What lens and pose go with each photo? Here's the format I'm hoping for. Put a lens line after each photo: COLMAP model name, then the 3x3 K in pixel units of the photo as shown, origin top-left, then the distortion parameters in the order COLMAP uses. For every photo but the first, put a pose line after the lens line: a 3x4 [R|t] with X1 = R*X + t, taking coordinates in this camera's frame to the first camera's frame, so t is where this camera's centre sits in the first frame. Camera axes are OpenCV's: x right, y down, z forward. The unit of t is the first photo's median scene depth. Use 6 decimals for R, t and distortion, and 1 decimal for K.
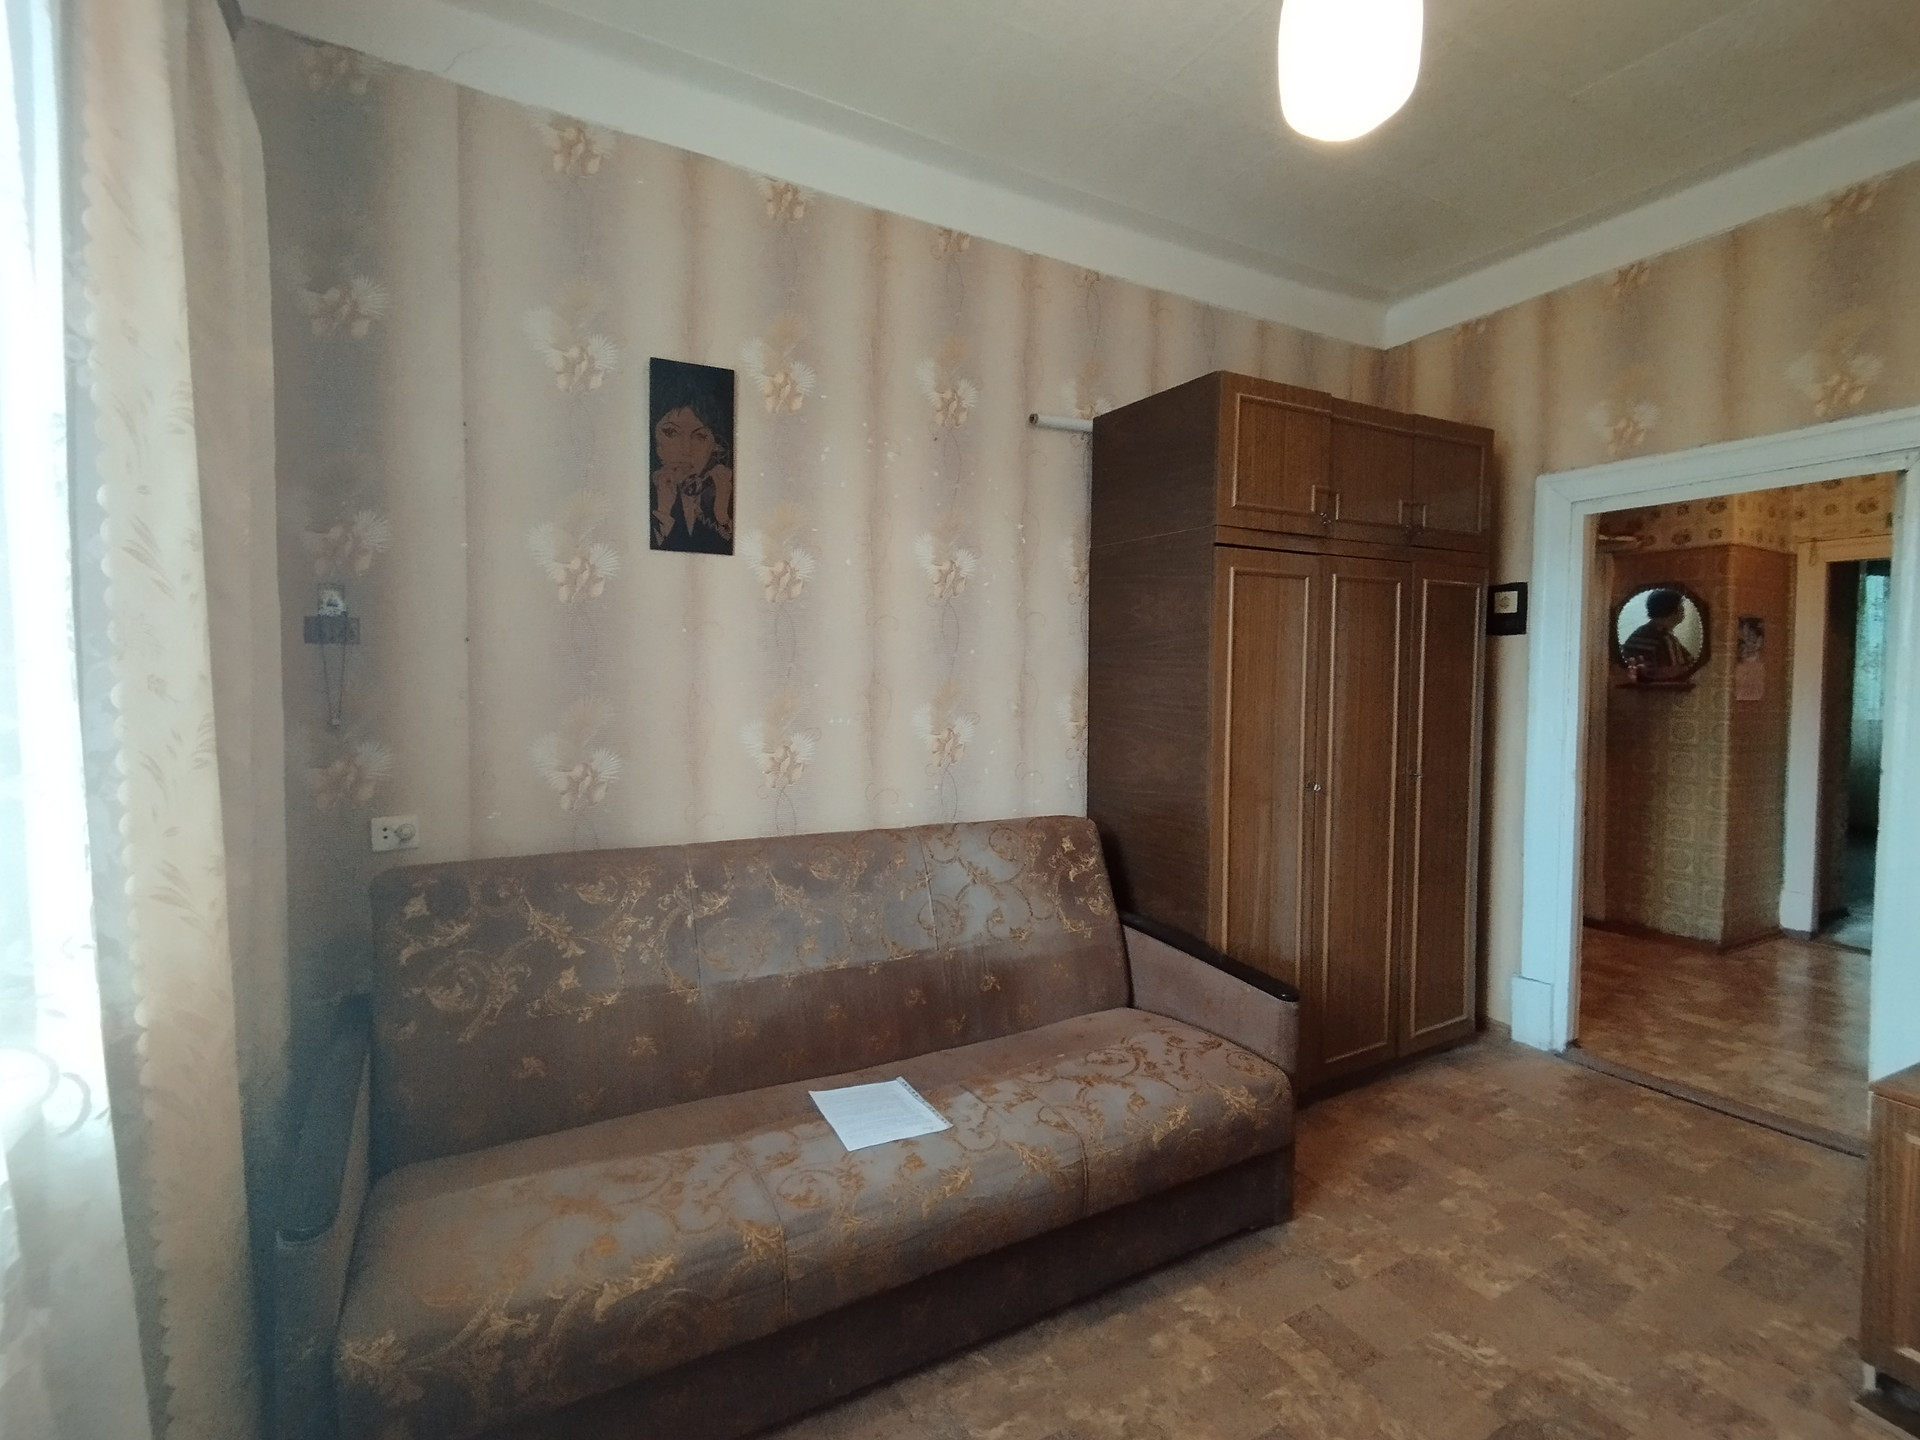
lens RADIAL K [[887.8, 0, 954.3], [0, 887.8, 717.0], [0, 0, 1]] dist [0.012259, -0.004506]
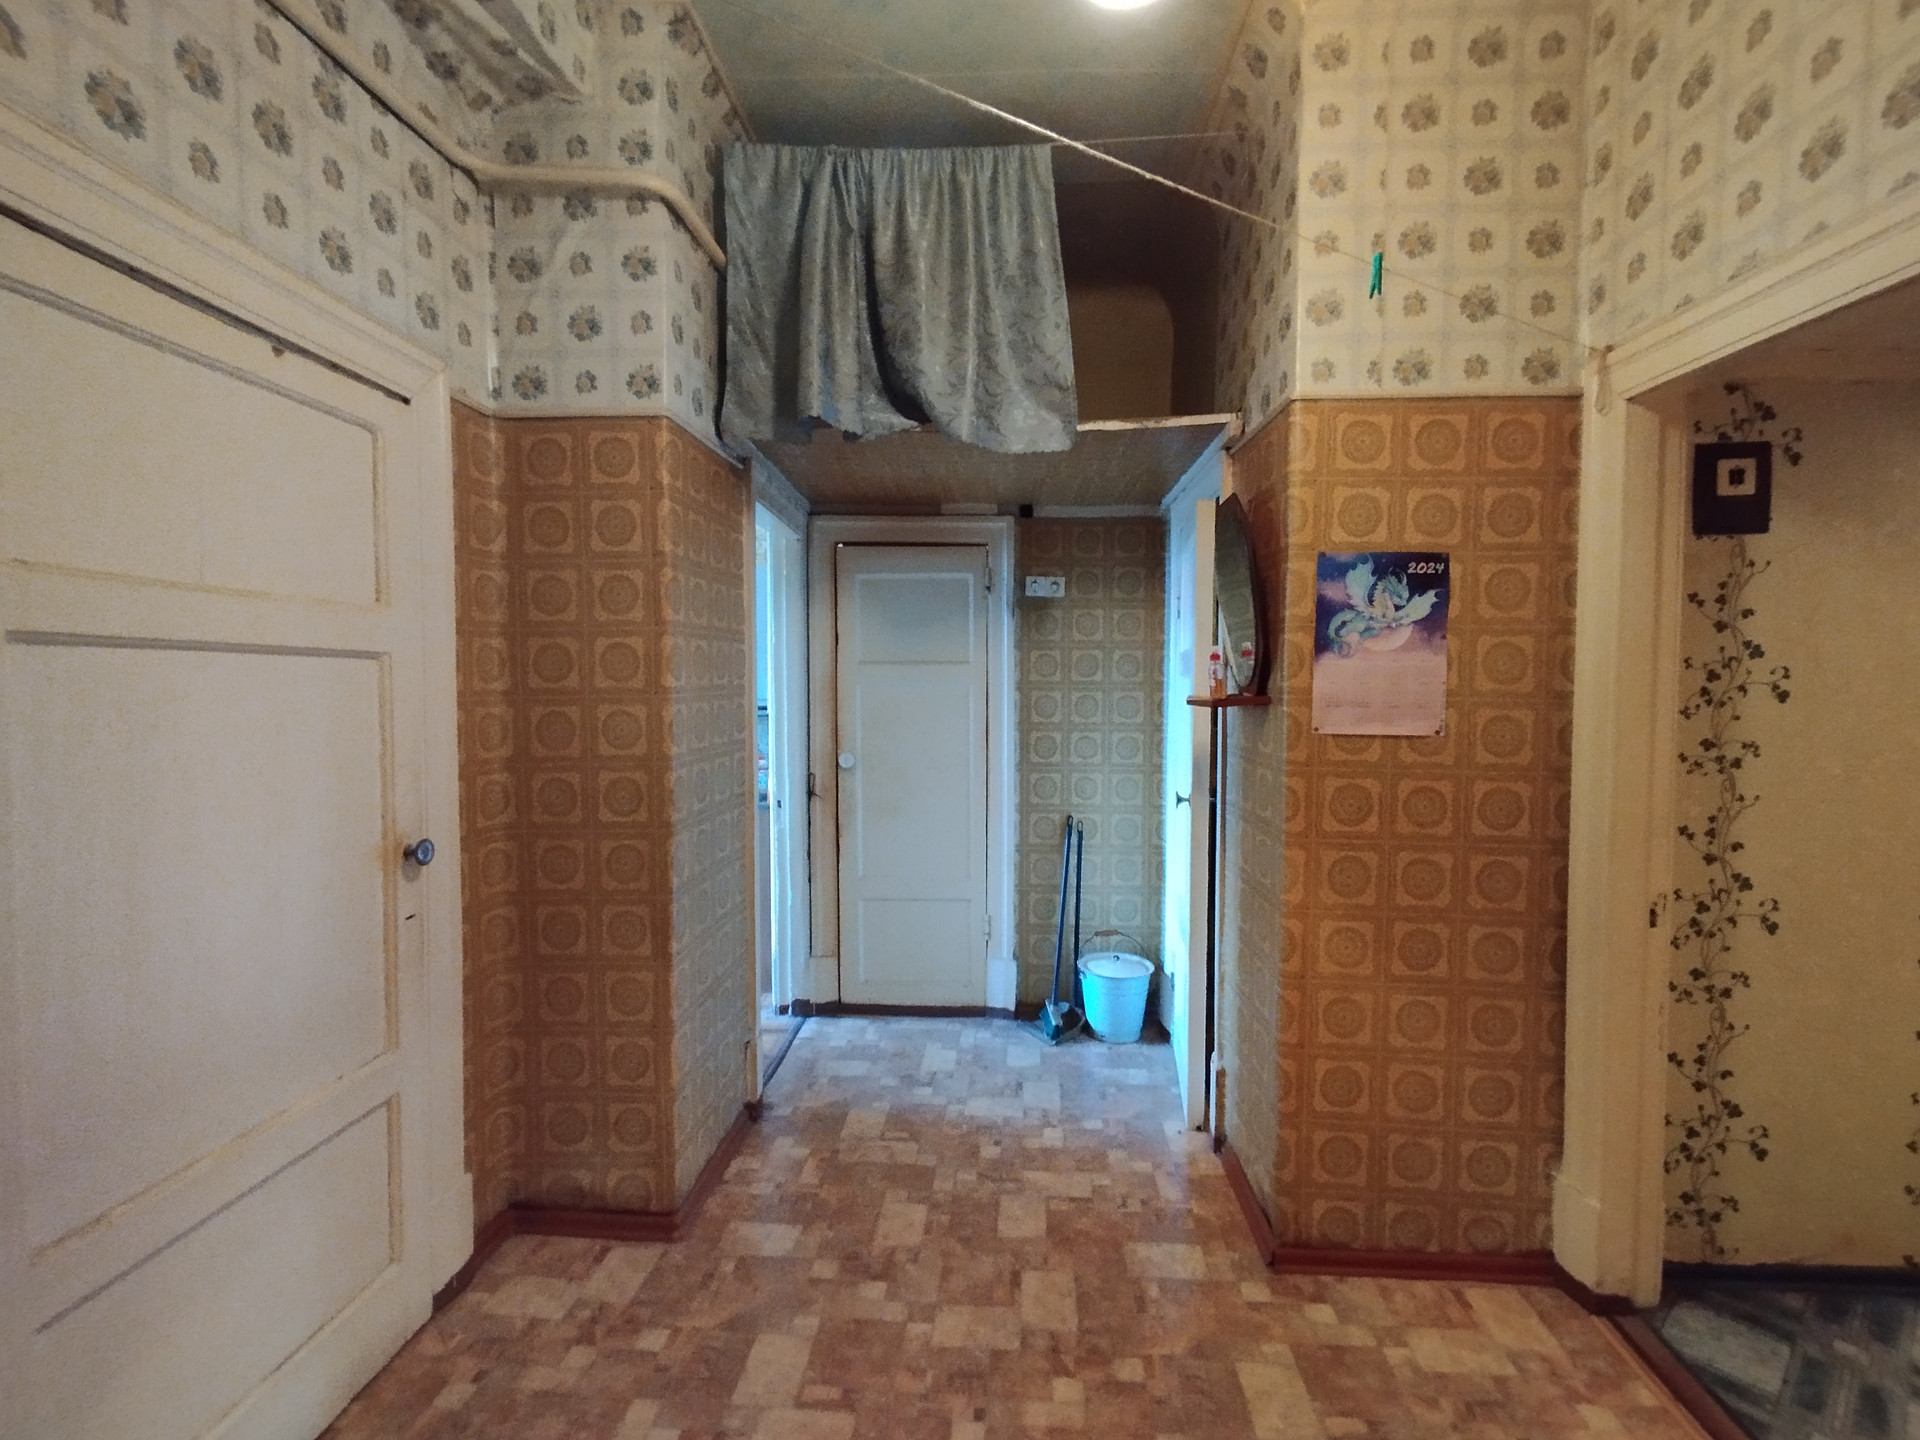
lens RADIAL K [[887.8, 0, 961.0], [0, 887.8, 716.0], [0, 0, 1]] dist [0.012259, -0.004506]
pose [[0.845147, 0.014880, -0.534326, 1.536672], [-0.019883, 0.999796, -0.003608, -0.034036], [0.534163, 0.013673, 0.845271, 0.807462]]
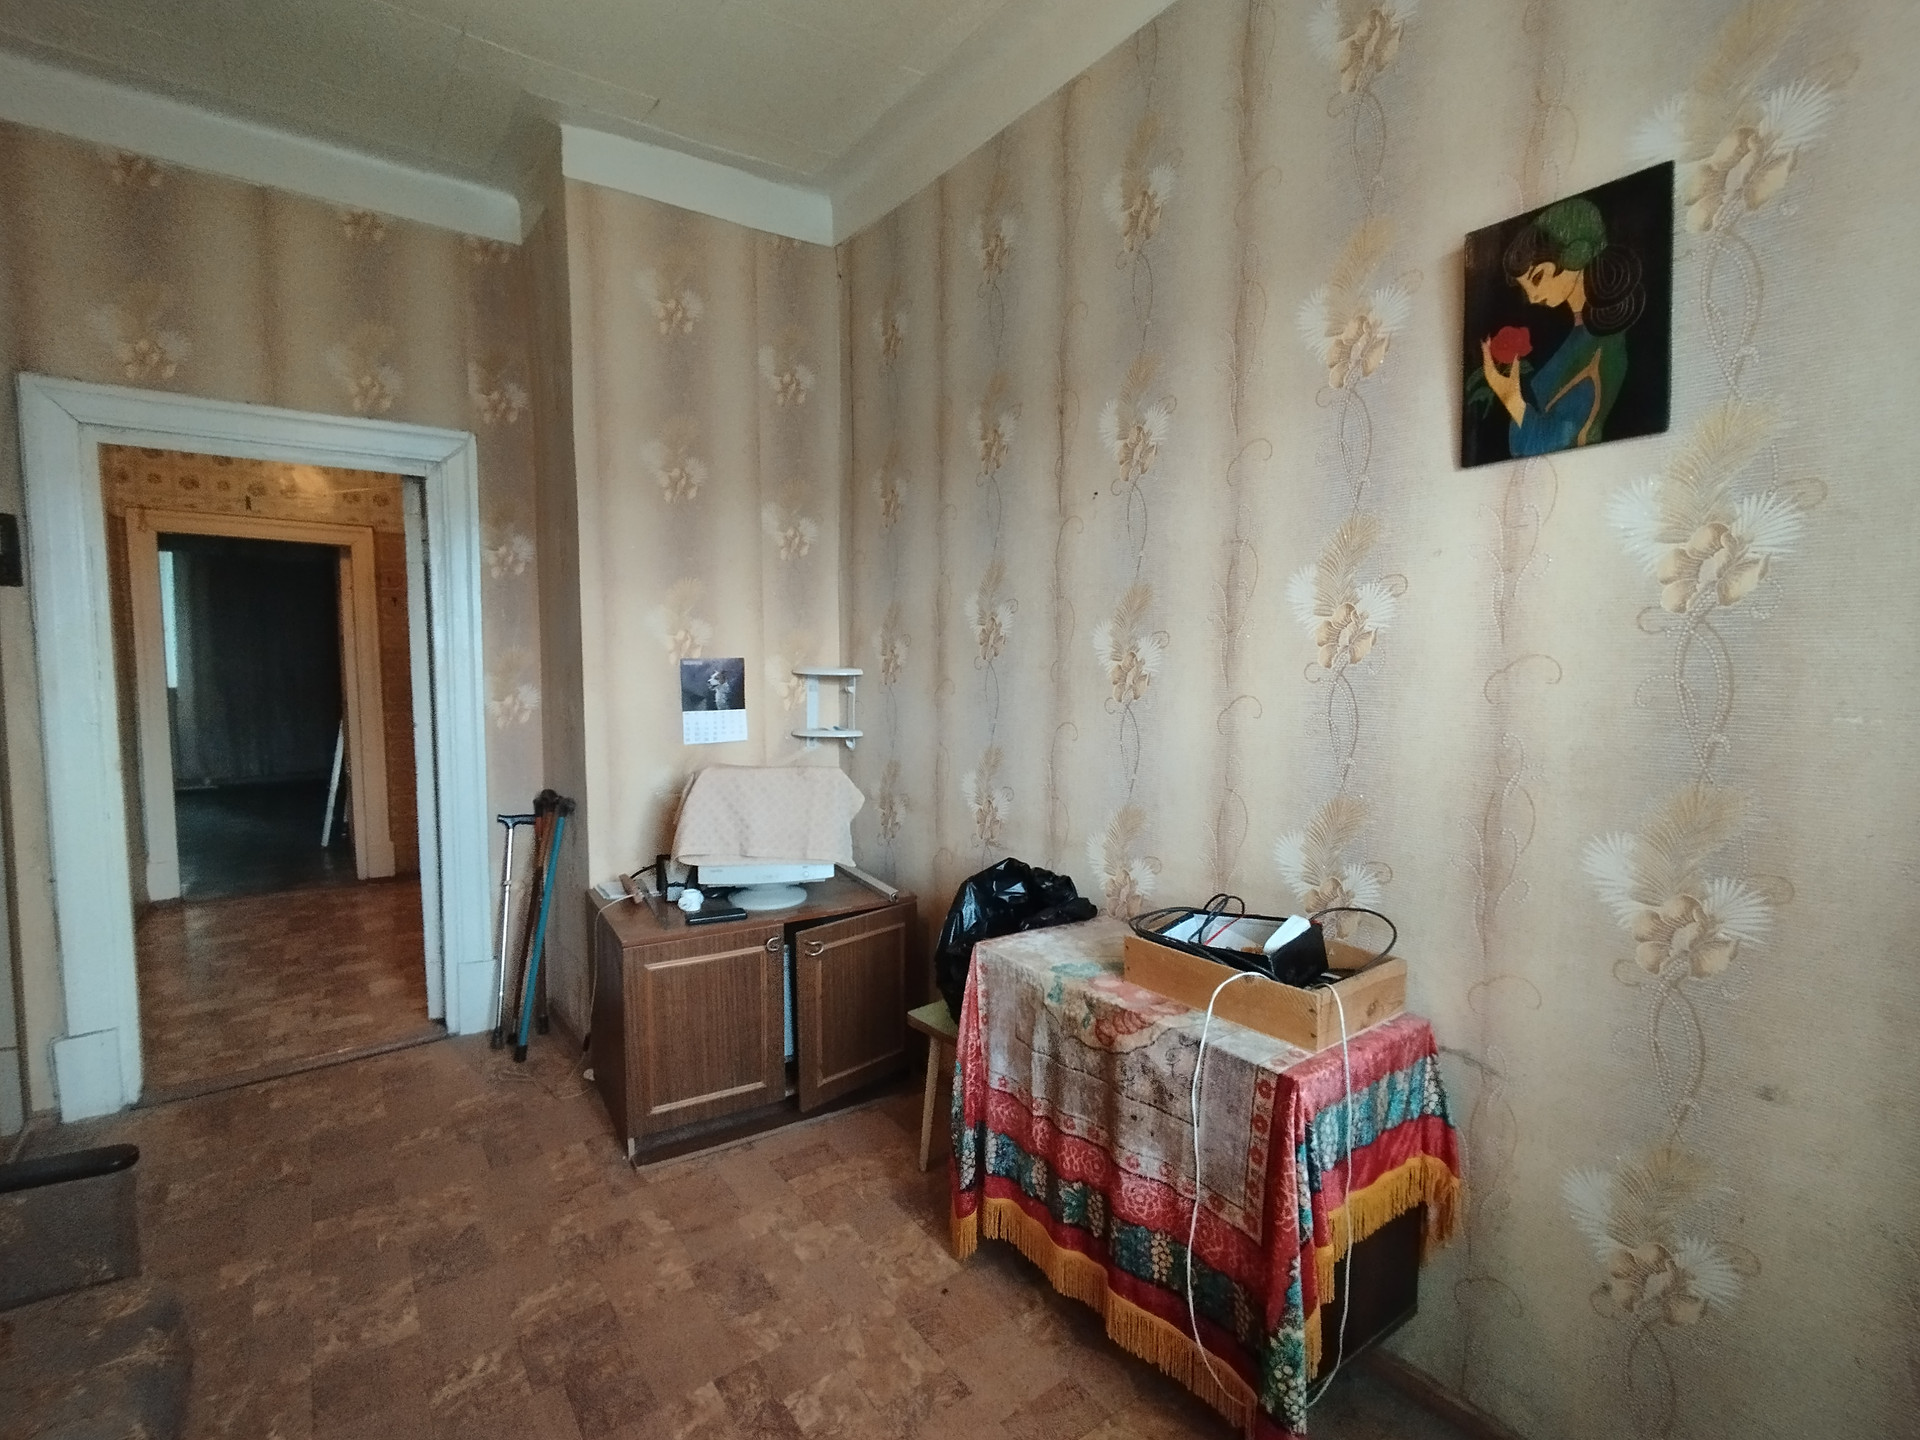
lens RADIAL K [[887.8, 0, 954.4], [0, 887.8, 724.8], [0, 0, 1]] dist [0.012259, -0.004506]
pose [[-0.104850, -0.084864, 0.990861, -0.215680], [0.041462, 0.995113, 0.089615, -0.016027], [-0.993623, 0.050479, -0.100819, 0.364918]]
